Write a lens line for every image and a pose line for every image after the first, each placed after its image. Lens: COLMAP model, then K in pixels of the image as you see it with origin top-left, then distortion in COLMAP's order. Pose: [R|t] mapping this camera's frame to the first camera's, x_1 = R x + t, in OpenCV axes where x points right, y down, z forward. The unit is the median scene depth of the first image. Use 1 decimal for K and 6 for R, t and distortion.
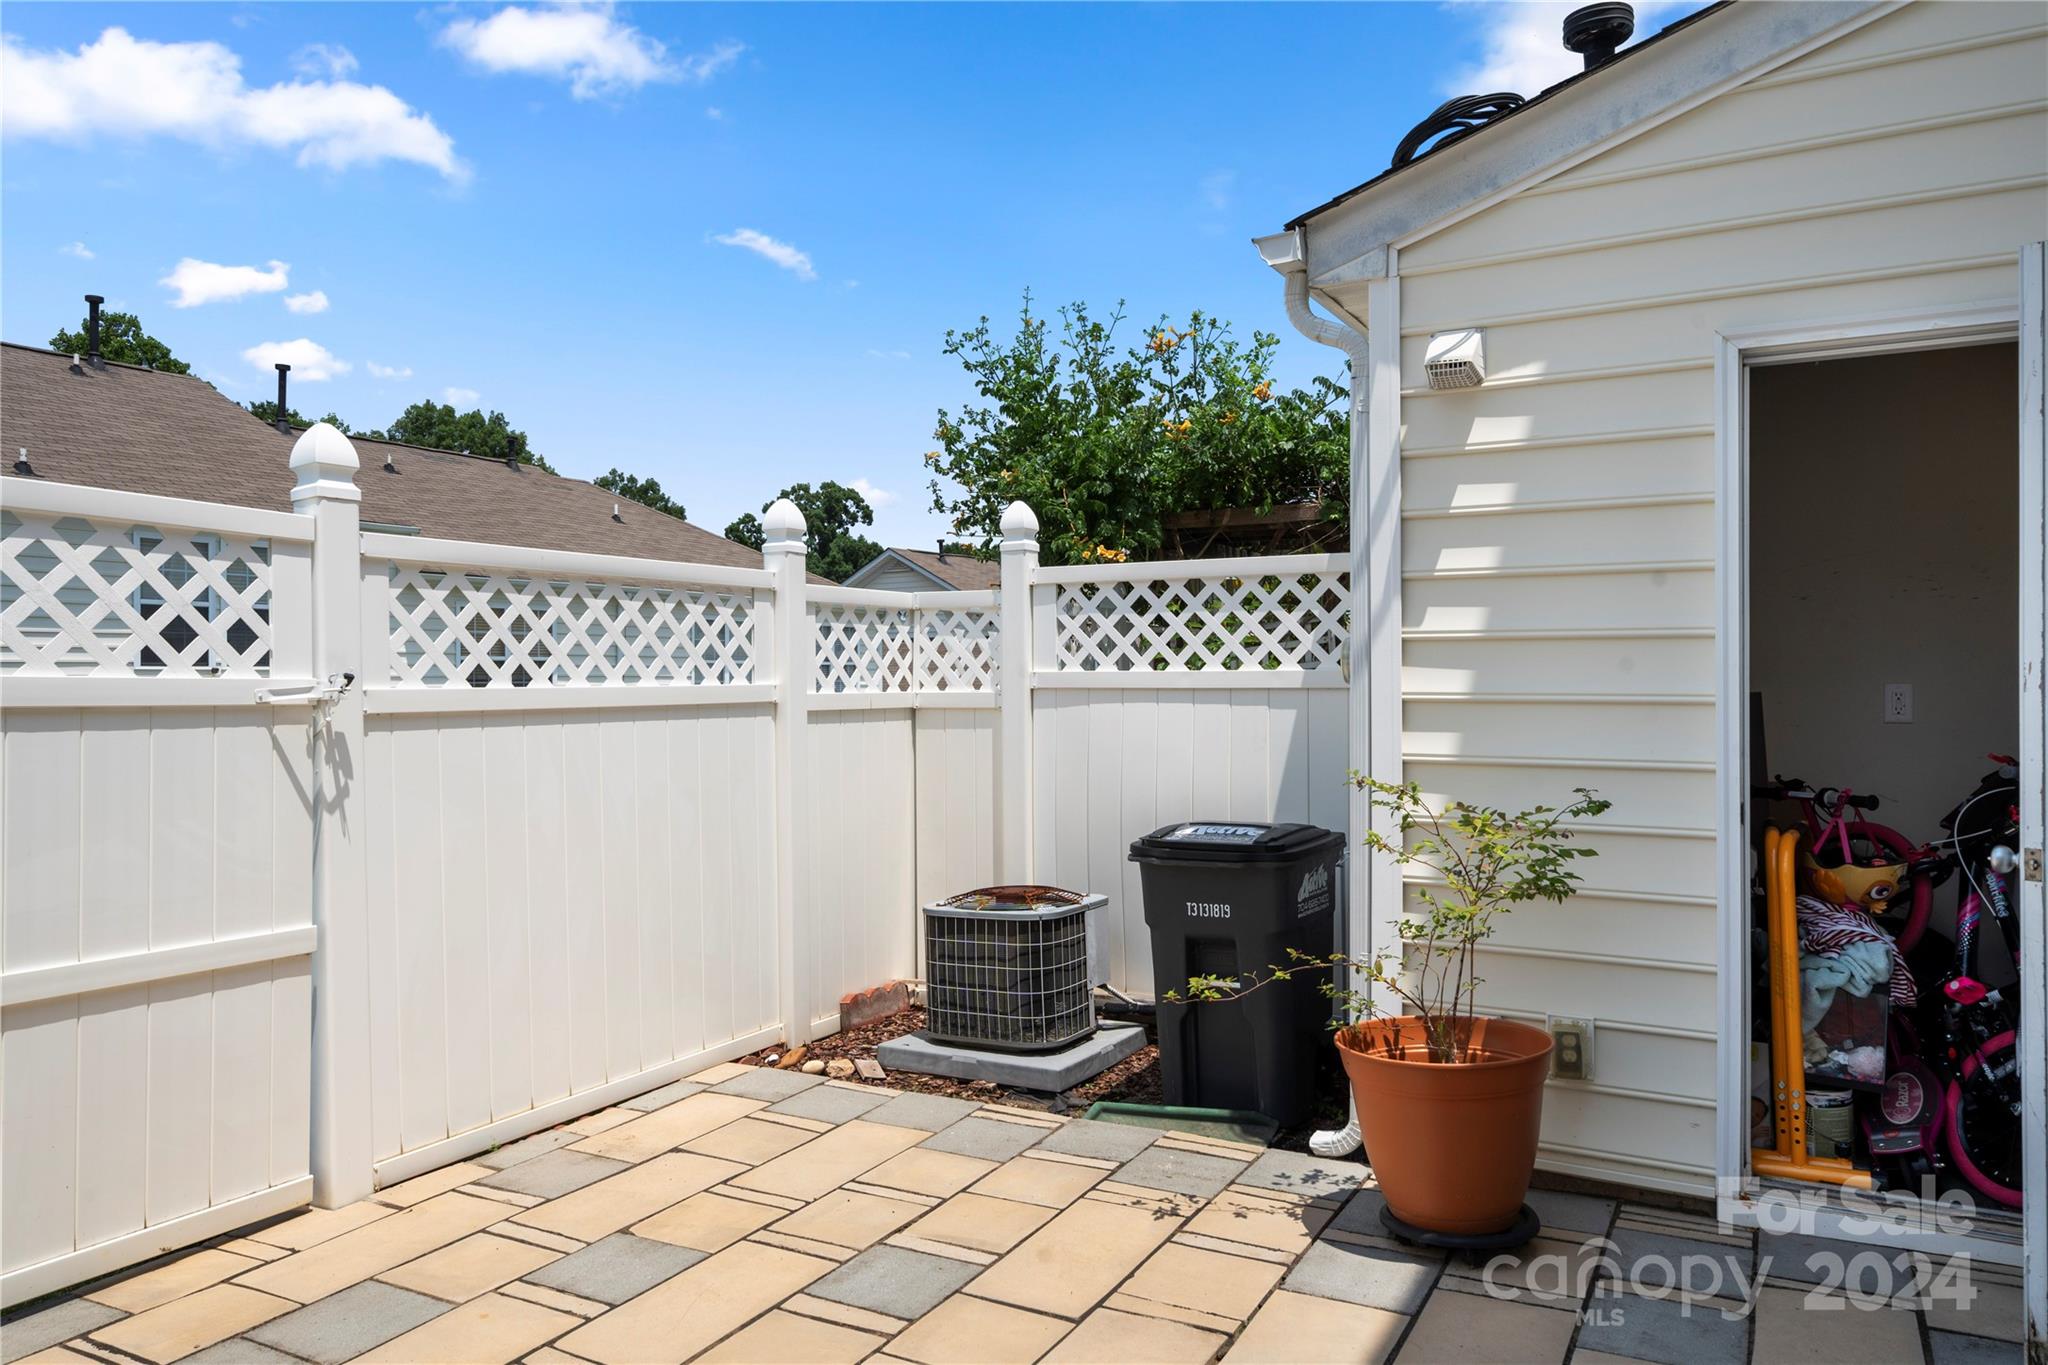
lens RADIAL K [[1389.1, 0, 1018.2], [0, 1389.1, 677.0], [0, 0, 1]] dist [0.000392, 0.002345]
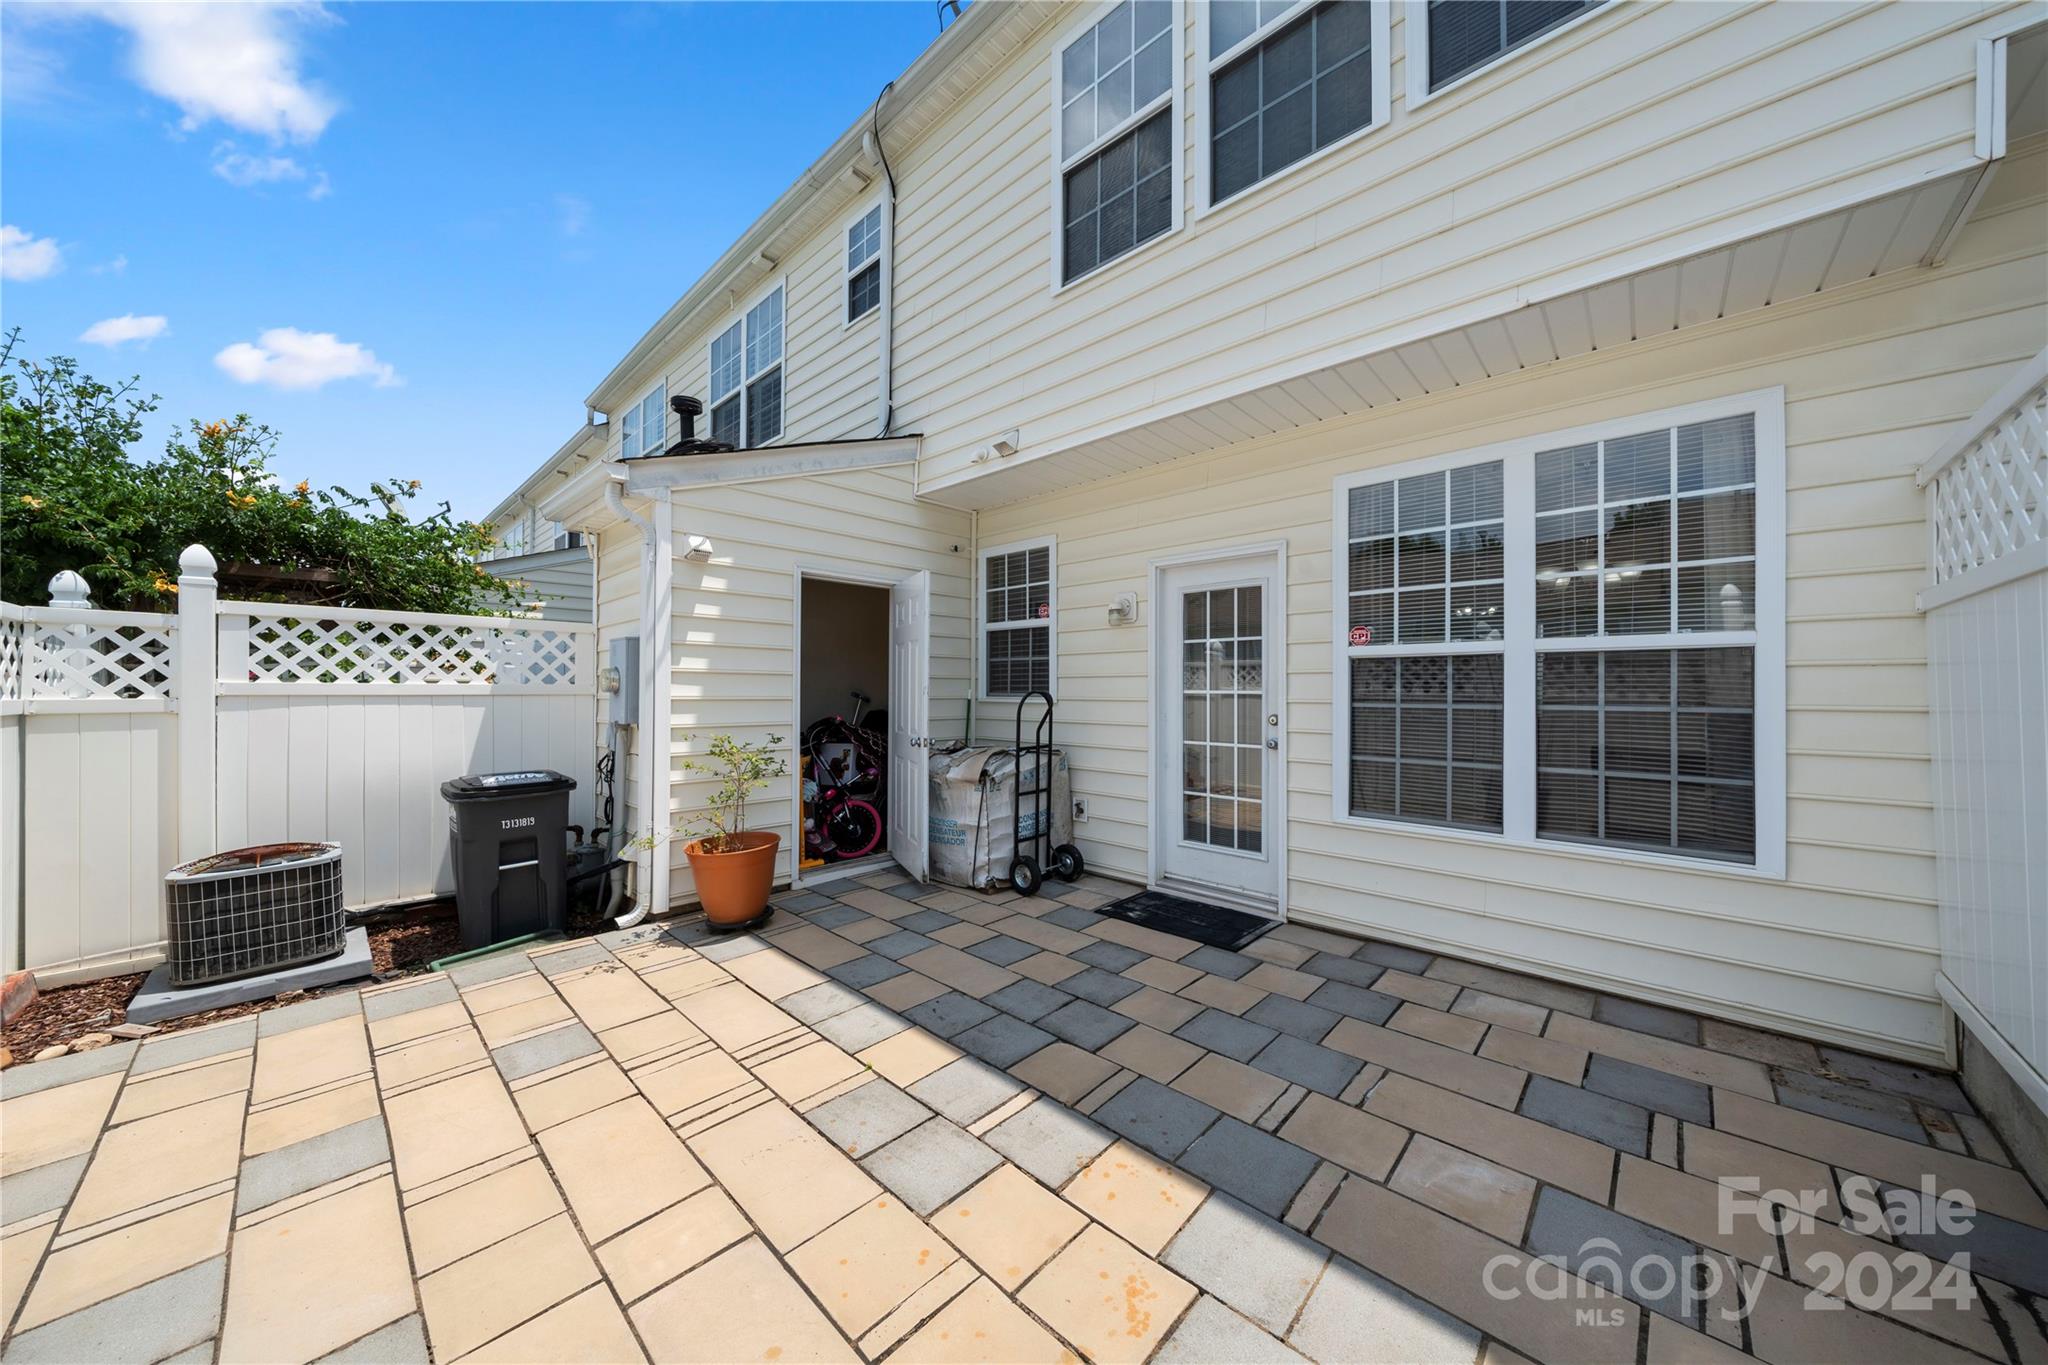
lens RADIAL K [[691.4, 0, 1024.7], [0, 691.4, 686.3], [0, 0, 1]] dist [-0.001309, 0.000061]
pose [[0.252790, 0.010334, 0.967466, -0.550401], [-0.004971, 0.999944, -0.009382, 0.002705], [-0.967509, -0.002438, 0.252827, 0.176269]]
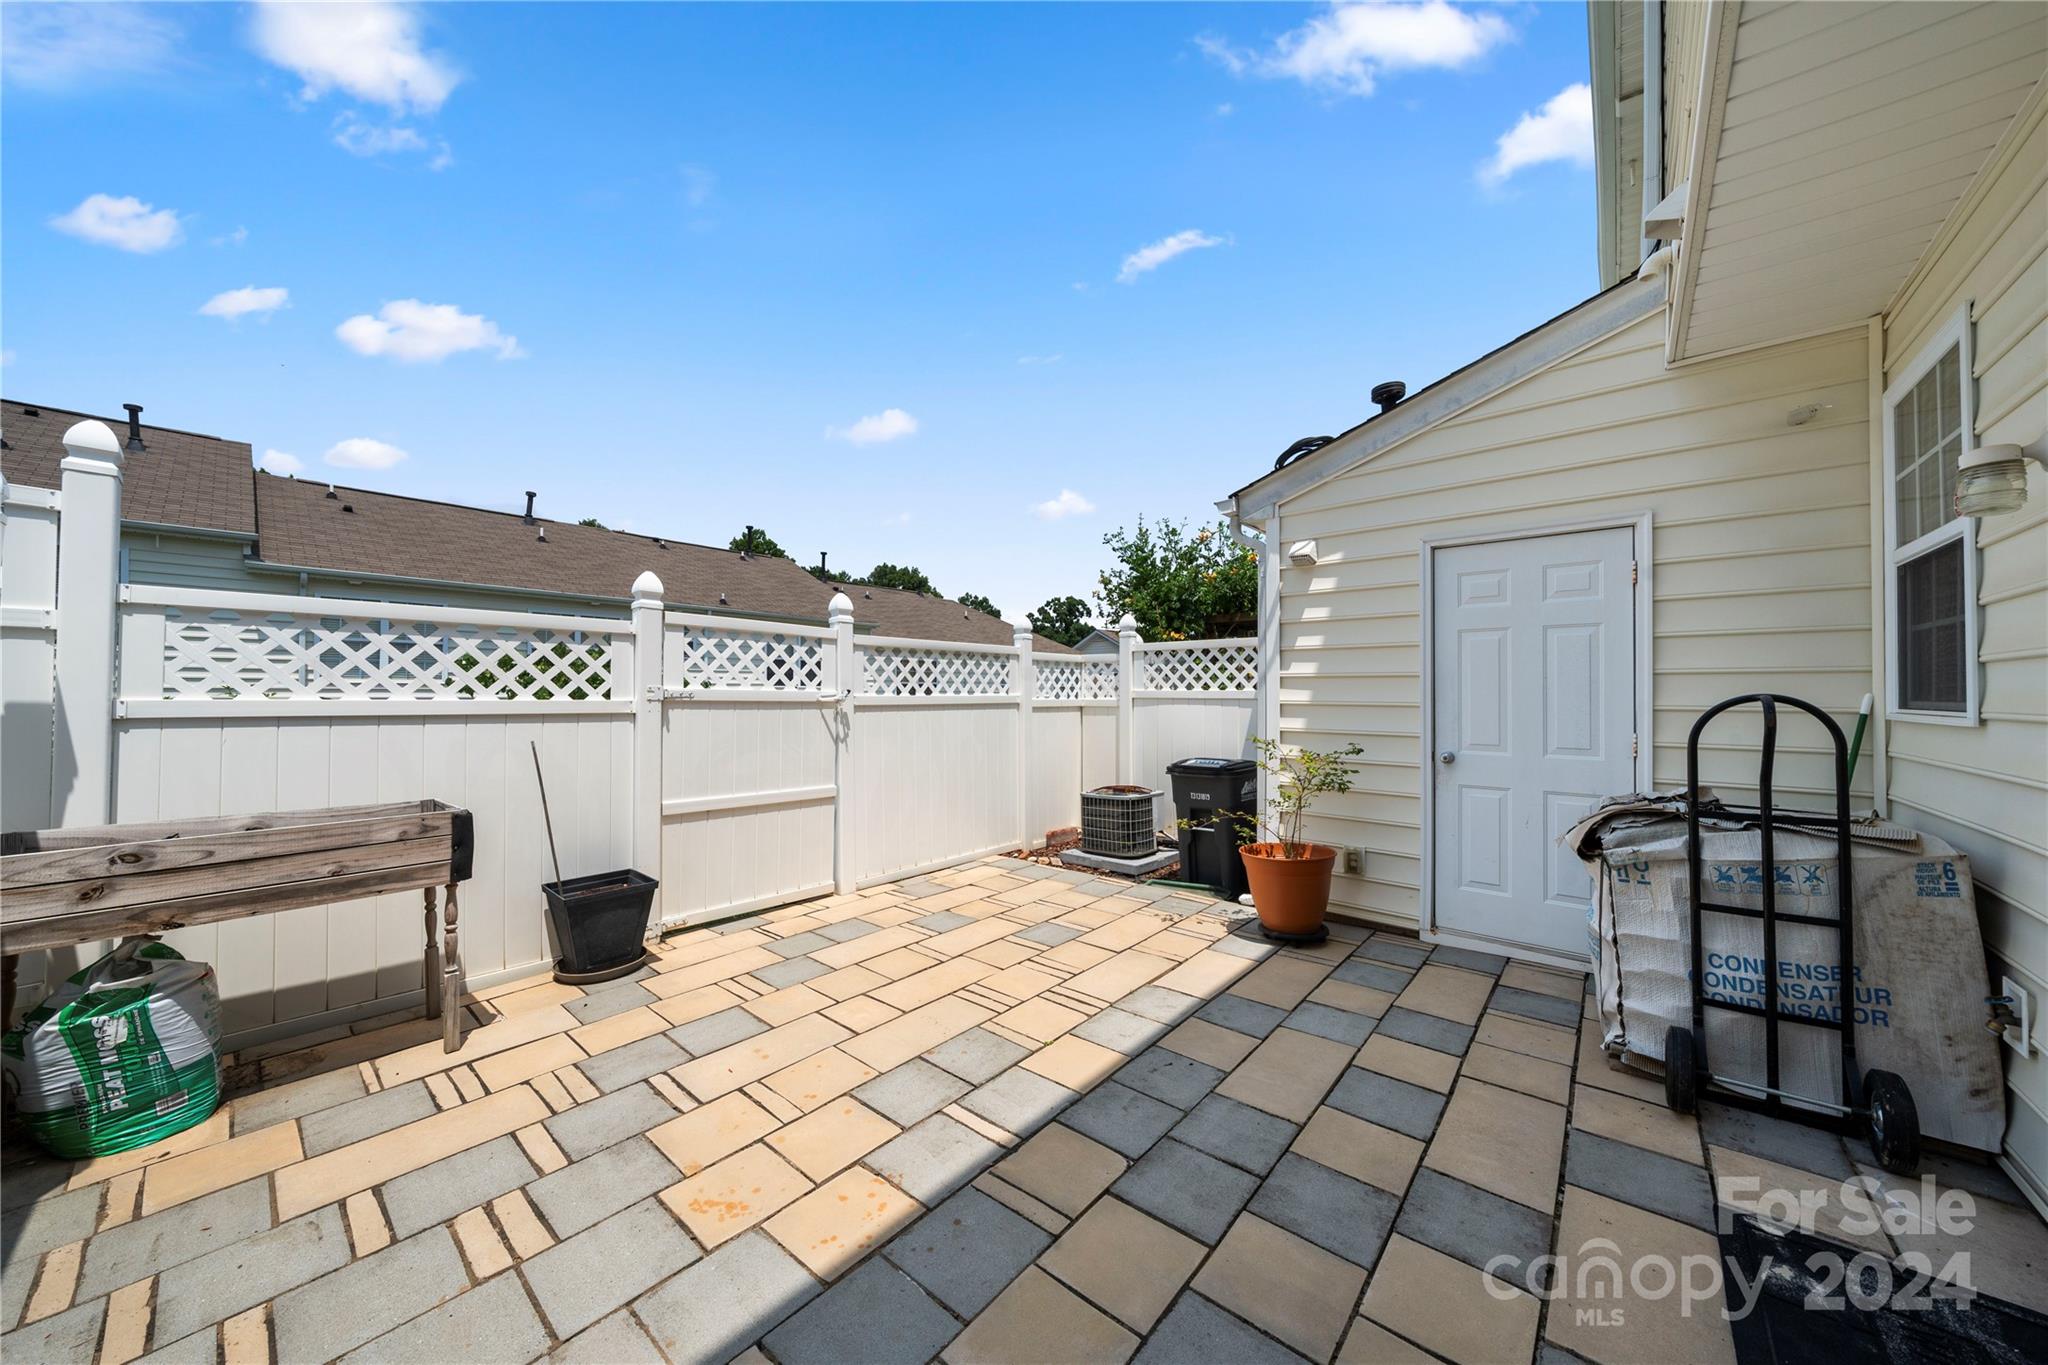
lens RADIAL K [[695.9, 0, 1017.0], [0, 695.9, 684.5], [0, 0, 1]] dist [-0.000457, -0.000115]
pose [[0.977362, 0.003933, -0.211540, 0.086521], [-0.006422, 0.999918, -0.011080, 0.000517], [0.211479, 0.012188, 0.977307, -0.176274]]
